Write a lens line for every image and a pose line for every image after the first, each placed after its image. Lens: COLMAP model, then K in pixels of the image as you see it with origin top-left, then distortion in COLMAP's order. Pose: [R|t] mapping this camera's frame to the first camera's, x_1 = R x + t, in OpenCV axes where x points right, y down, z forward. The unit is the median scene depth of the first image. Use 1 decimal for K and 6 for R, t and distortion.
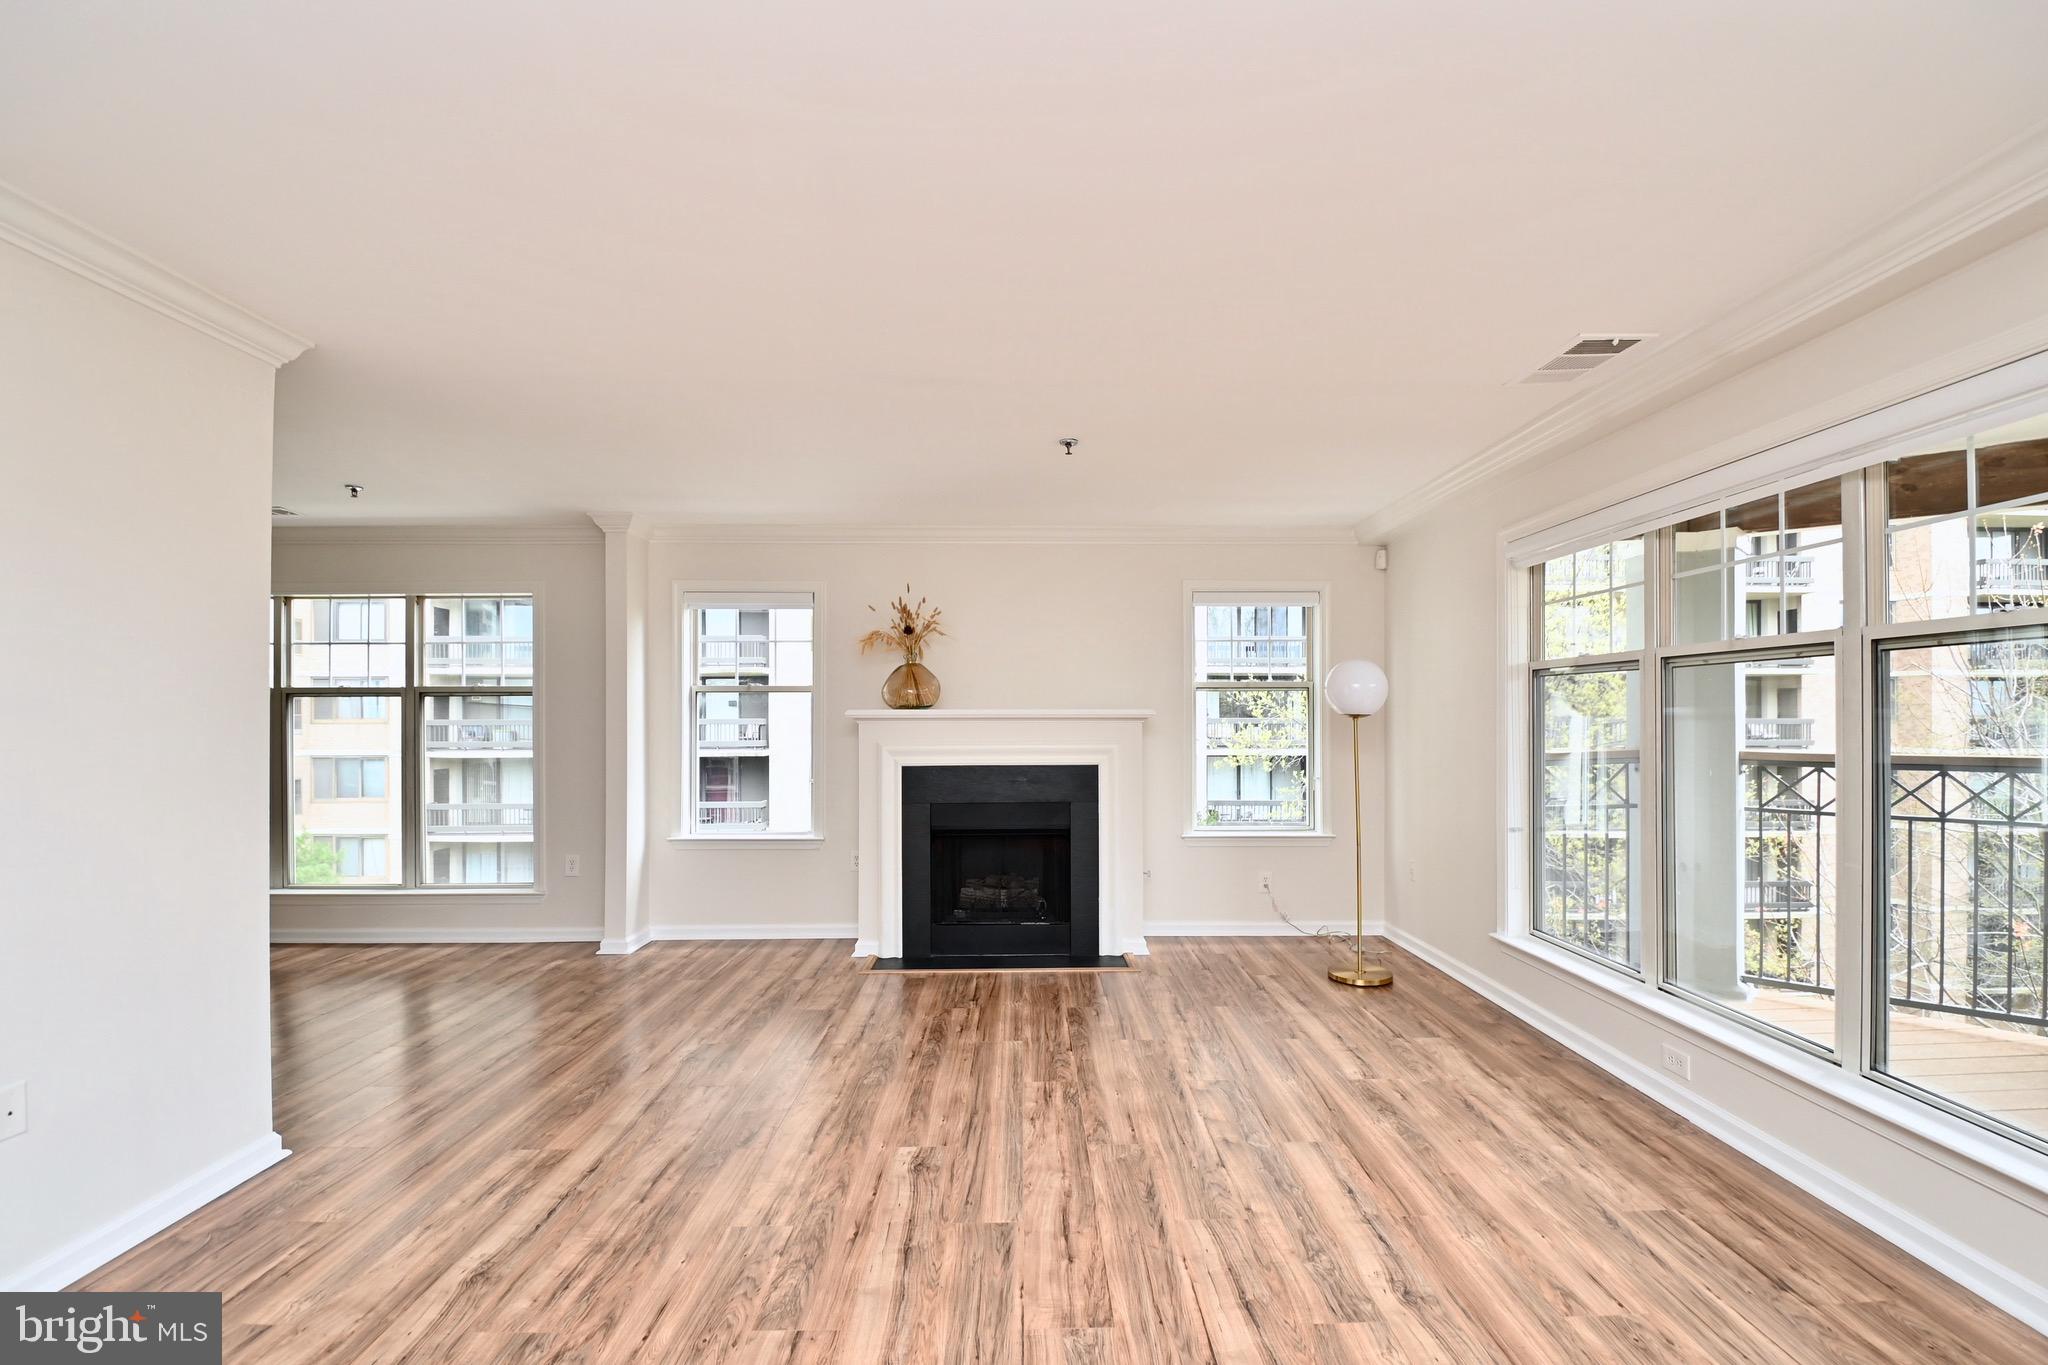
lens RADIAL K [[920.9, 0, 1026.4], [0, 920.9, 700.3], [0, 0, 1]] dist [0.018059, -0.016561]
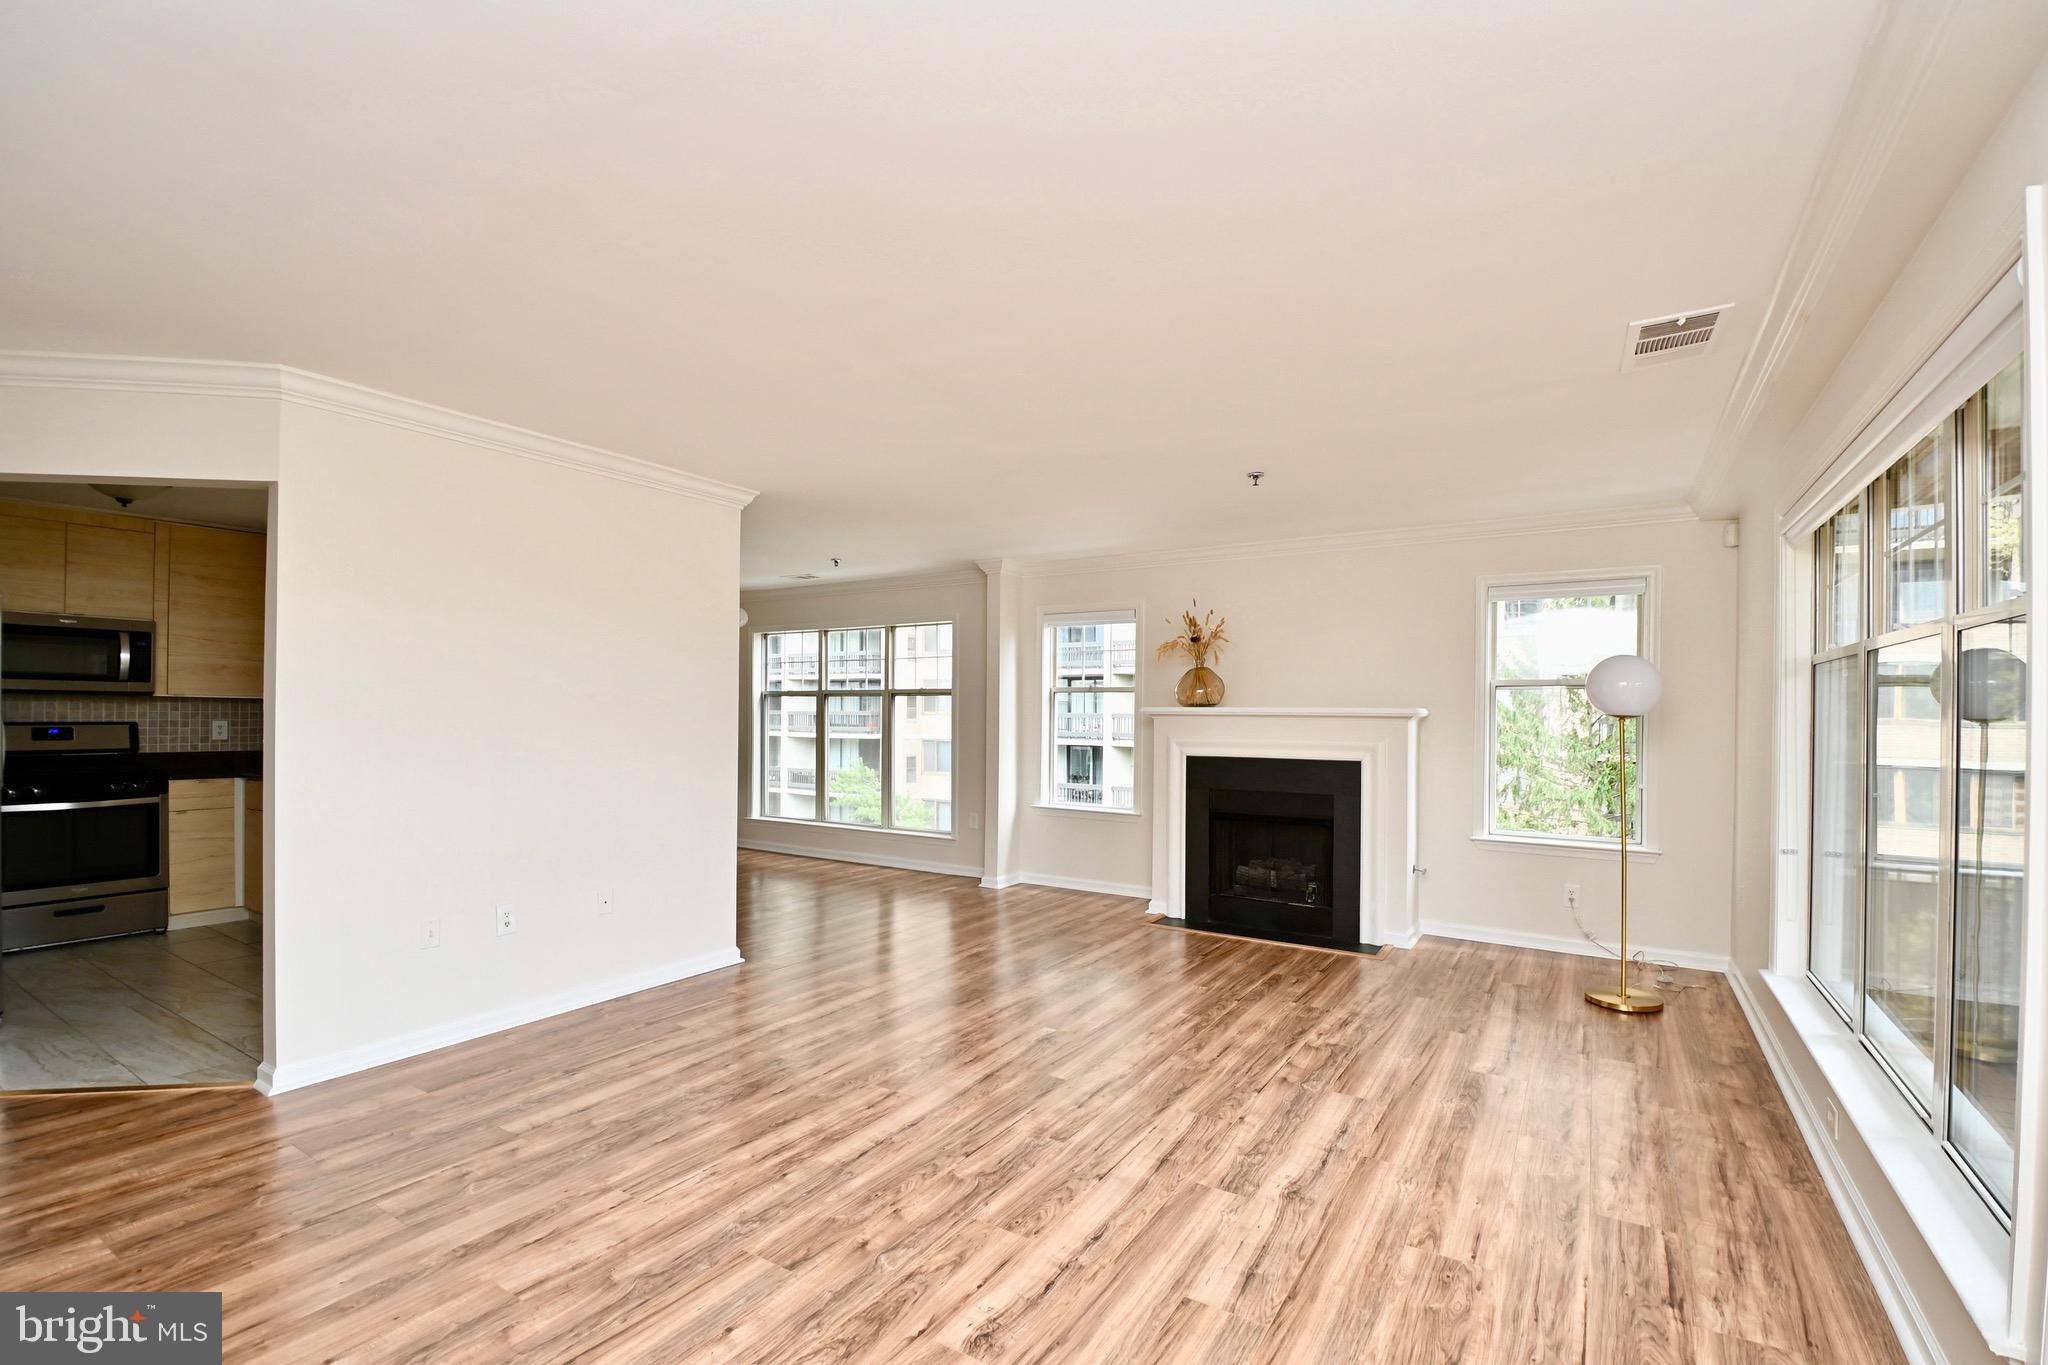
lens RADIAL K [[920.9, 0, 1021.1], [0, 920.9, 708.3], [0, 0, 1]] dist [0.018059, -0.016561]
pose [[0.831183, 0.006354, -0.555962, 0.371508], [0.001471, 0.999906, 0.013627, -0.005705], [0.555997, -0.012144, 0.831096, -0.094884]]
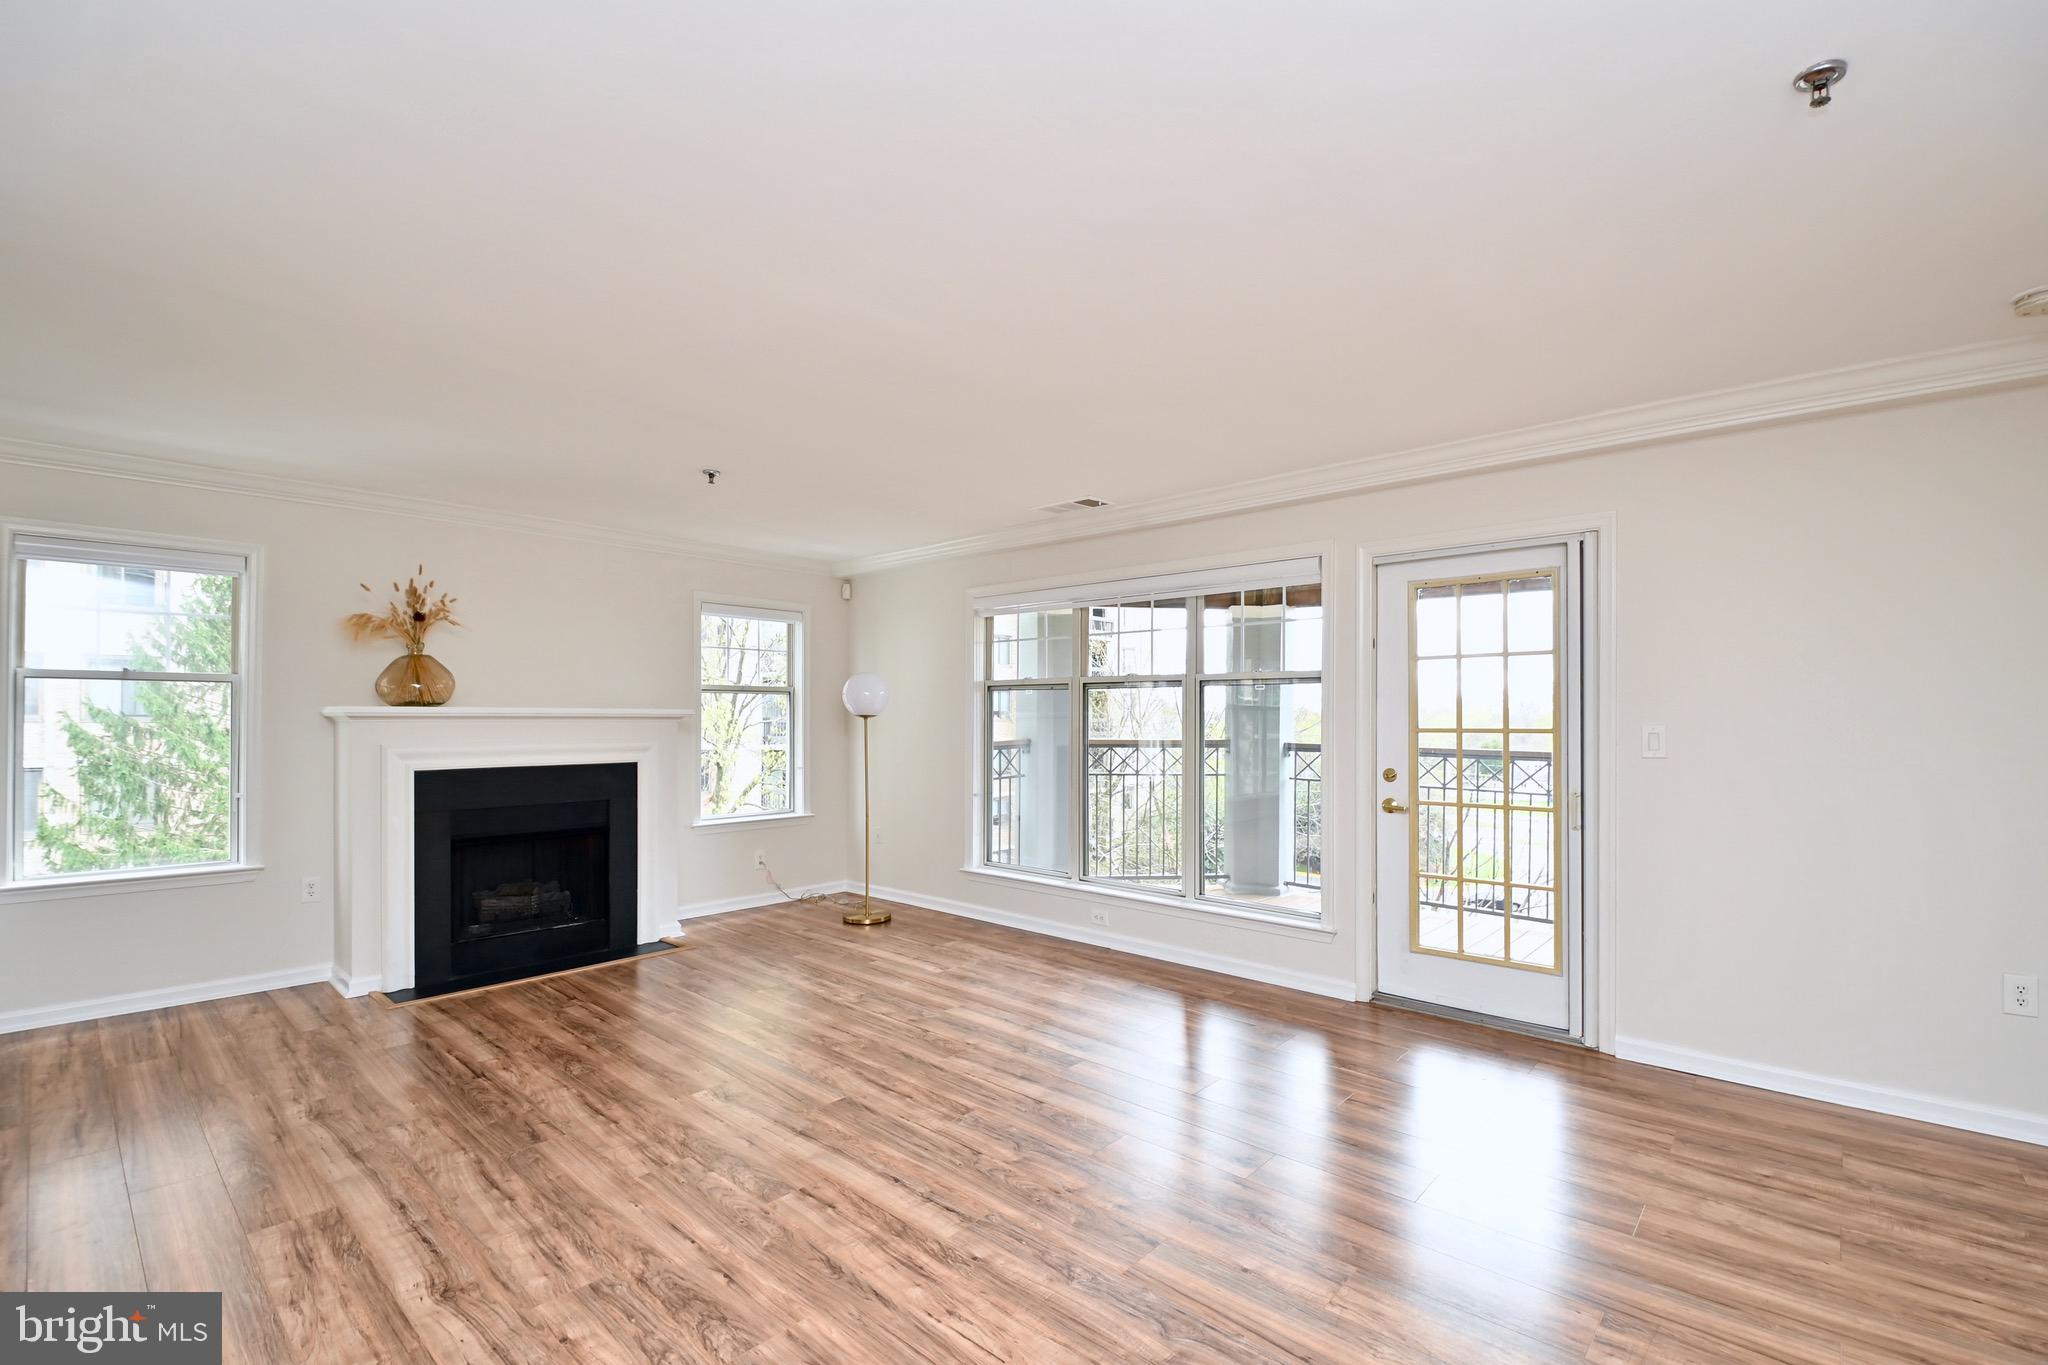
lens RADIAL K [[920.9, 0, 1068.6], [0, 920.9, 703.3], [0, 0, 1]] dist [0.018059, -0.016561]
pose [[0.653200, 0.017569, 0.756982, -0.437758], [-0.019599, 0.999788, -0.006292, 0.000293], [-0.756932, -0.010726, 0.653406, -0.055534]]
